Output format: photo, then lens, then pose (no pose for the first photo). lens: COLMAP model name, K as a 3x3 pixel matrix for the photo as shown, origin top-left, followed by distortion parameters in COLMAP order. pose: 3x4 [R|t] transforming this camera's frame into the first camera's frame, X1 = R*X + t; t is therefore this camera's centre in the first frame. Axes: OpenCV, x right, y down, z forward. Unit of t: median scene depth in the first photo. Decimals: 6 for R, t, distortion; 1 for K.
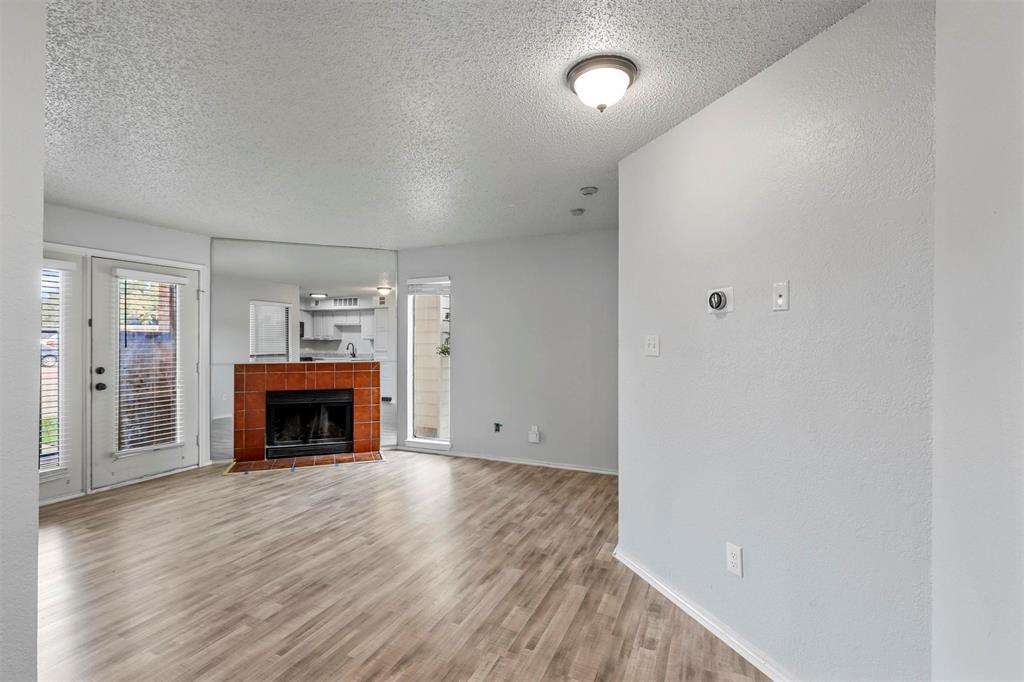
lens RADIAL K [[462.8, 0, 512.8], [0, 462.8, 345.4], [0, 0, 1]] dist [0.001418, 0.000097]
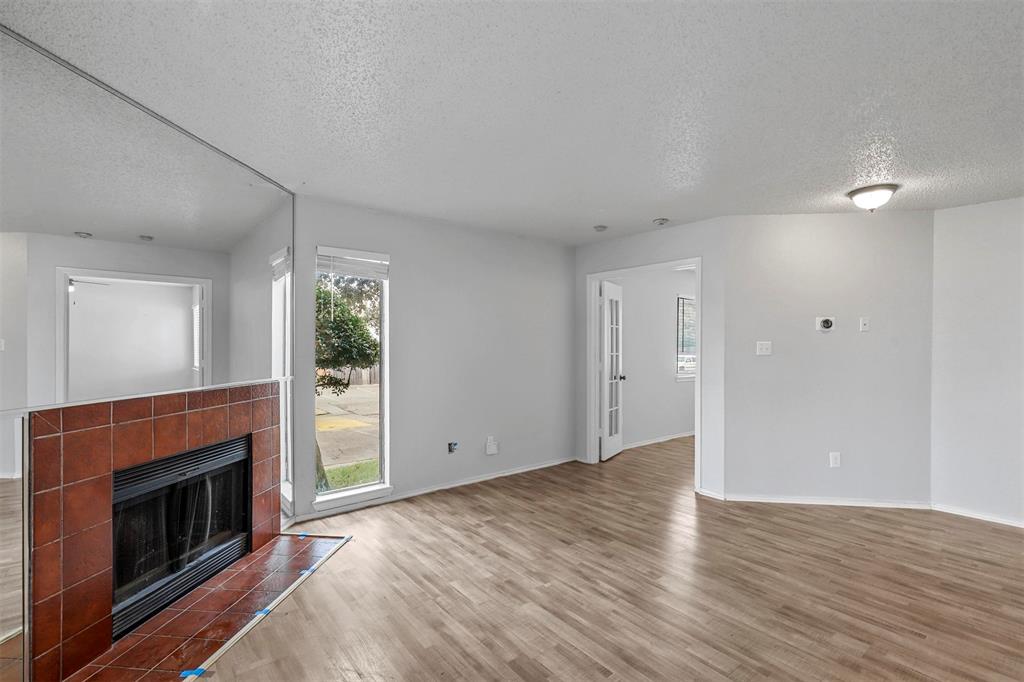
lens RADIAL K [[462.8, 0, 512.8], [0, 462.8, 345.4], [0, 0, 1]] dist [0.001418, 0.000097]
pose [[0.458126, -0.001133, 0.888886, -0.894534], [0.005490, 0.999984, -0.001555, -0.006689], [-0.888870, 0.005593, 0.458125, 0.637099]]
